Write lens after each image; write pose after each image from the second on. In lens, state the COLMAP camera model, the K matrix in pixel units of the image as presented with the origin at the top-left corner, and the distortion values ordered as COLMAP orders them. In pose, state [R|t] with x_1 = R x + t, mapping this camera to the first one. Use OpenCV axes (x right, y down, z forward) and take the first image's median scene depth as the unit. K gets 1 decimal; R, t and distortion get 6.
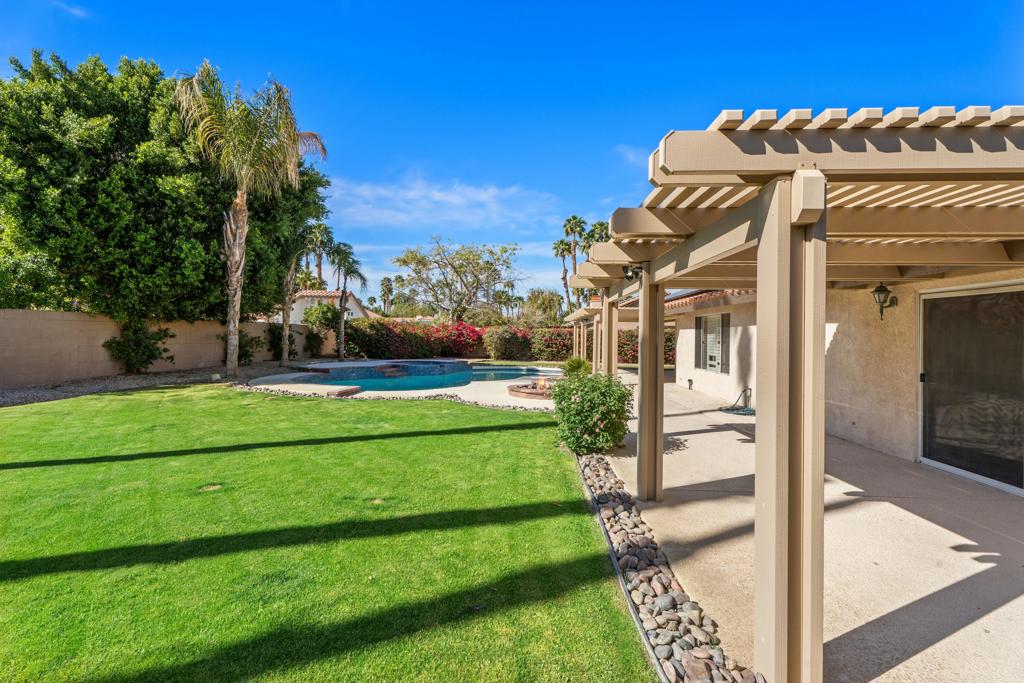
lens RADIAL K [[469.9, 0, 519.7], [0, 469.9, 335.9], [0, 0, 1]] dist [0.001232, 0.000289]
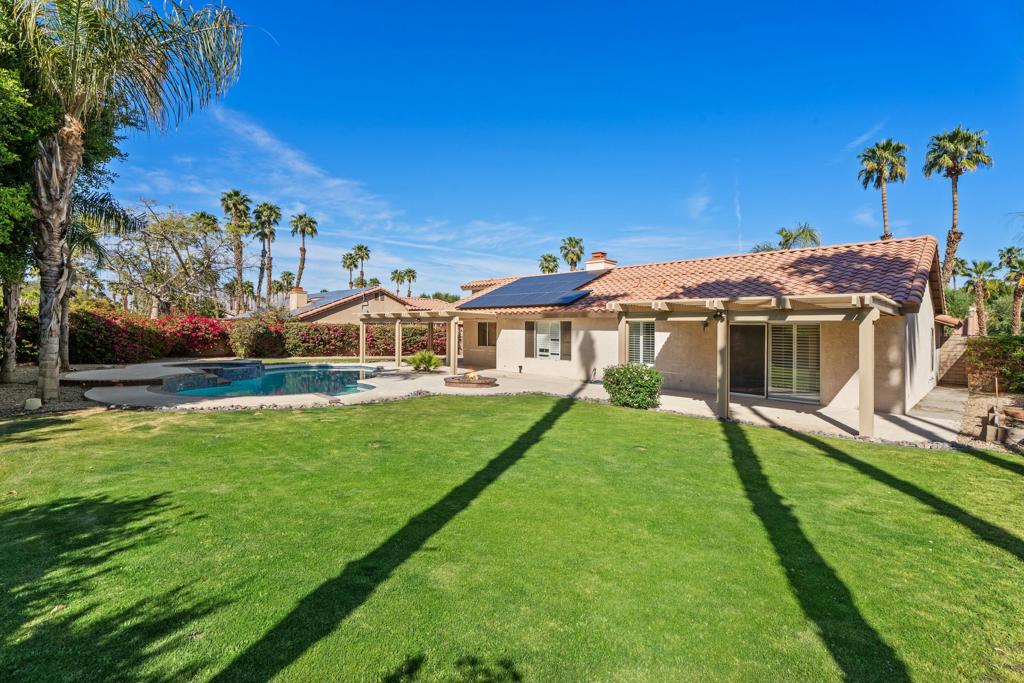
lens RADIAL K [[469.9, 0, 519.7], [0, 469.9, 335.9], [0, 0, 1]] dist [0.001232, 0.000289]
pose [[0.684021, -0.008293, 0.729415, -0.536965], [-0.009886, 0.999738, 0.020636, -0.020877], [-0.729396, -0.021326, 0.683760, 0.042811]]
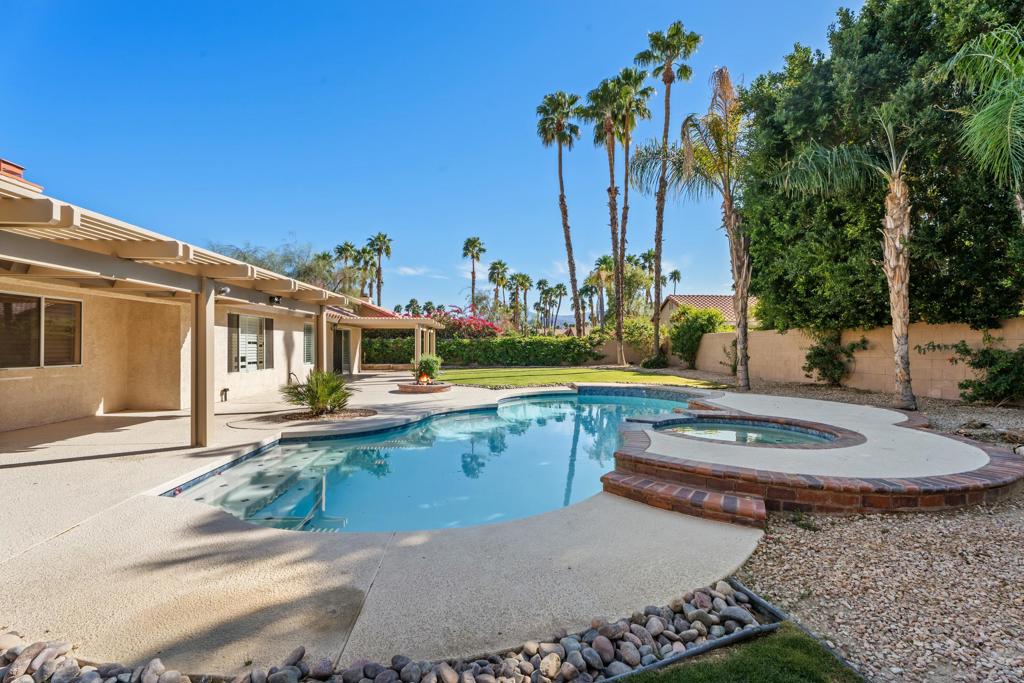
lens RADIAL K [[468.8, 0, 510.5], [0, 468.8, 341.8], [0, 0, 1]] dist [0.002389, 0.000688]
pose [[-0.994347, -0.020674, -0.104146, -0.033720], [-0.019642, 0.999747, -0.010930, 0.008493], [0.104345, -0.008822, -0.994502, 1.539079]]
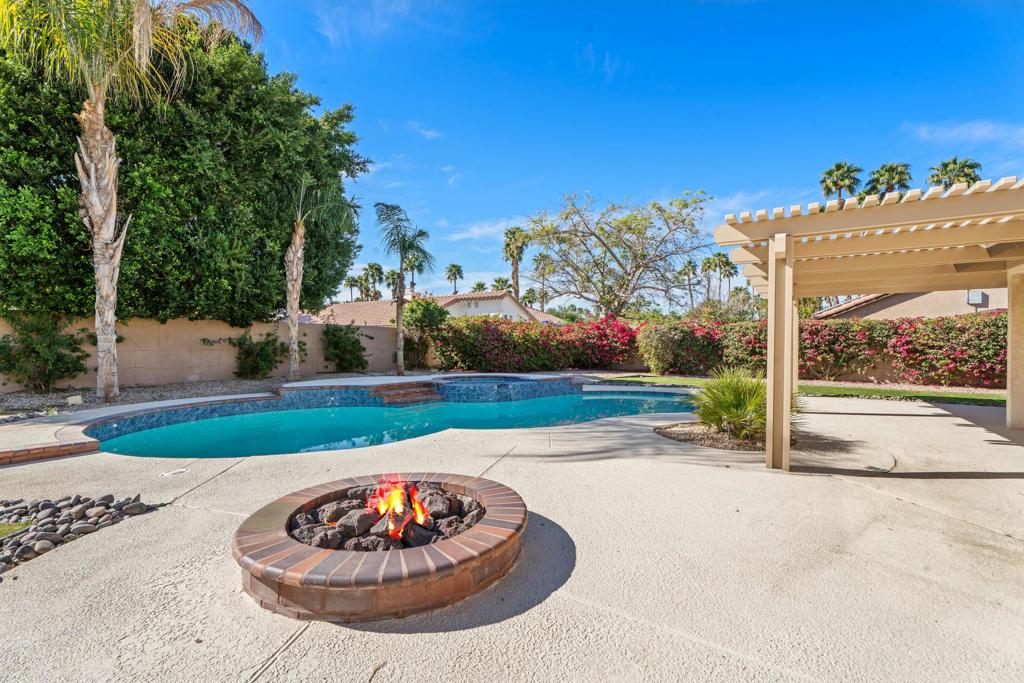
lens RADIAL K [[468.1, 0, 507.9], [0, 468.1, 353.8], [0, 0, 1]] dist [0.001195, 0.000183]
pose [[0.863474, -0.007283, -0.504340, 0.143414], [0.015637, 0.999802, 0.012333, 0.019461], [0.504150, -0.018536, 0.863417, 0.566492]]
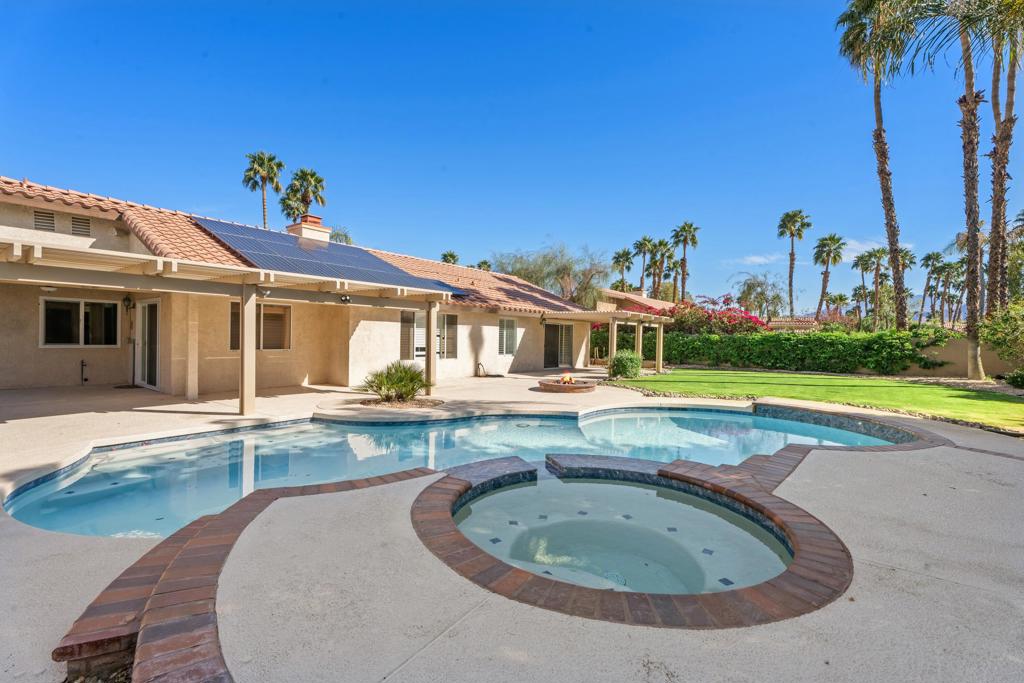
lens RADIAL K [[461.2, 0, 521.3], [0, 461.2, 344.8], [0, 0, 1]] dist [0.002269, 0.000147]
pose [[-0.813575, -0.044401, 0.579763, -0.345618], [-0.034493, 0.999010, 0.028106, -0.003391], [-0.580437, 0.002868, -0.814300, 1.352919]]
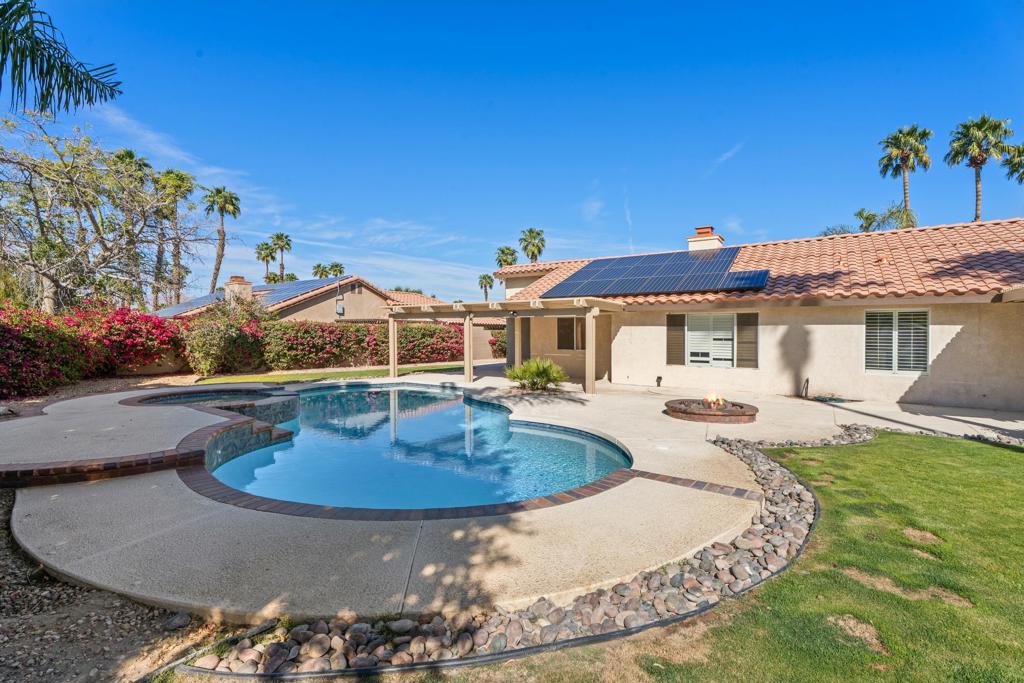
lens RADIAL K [[468.8, 0, 510.5], [0, 468.8, 341.8], [0, 0, 1]] dist [0.002389, 0.000688]
pose [[0.538241, -0.028478, 0.842310, -0.529497], [0.002687, 0.999482, 0.032075, -0.011914], [-0.842787, -0.015000, 0.538039, 0.602909]]
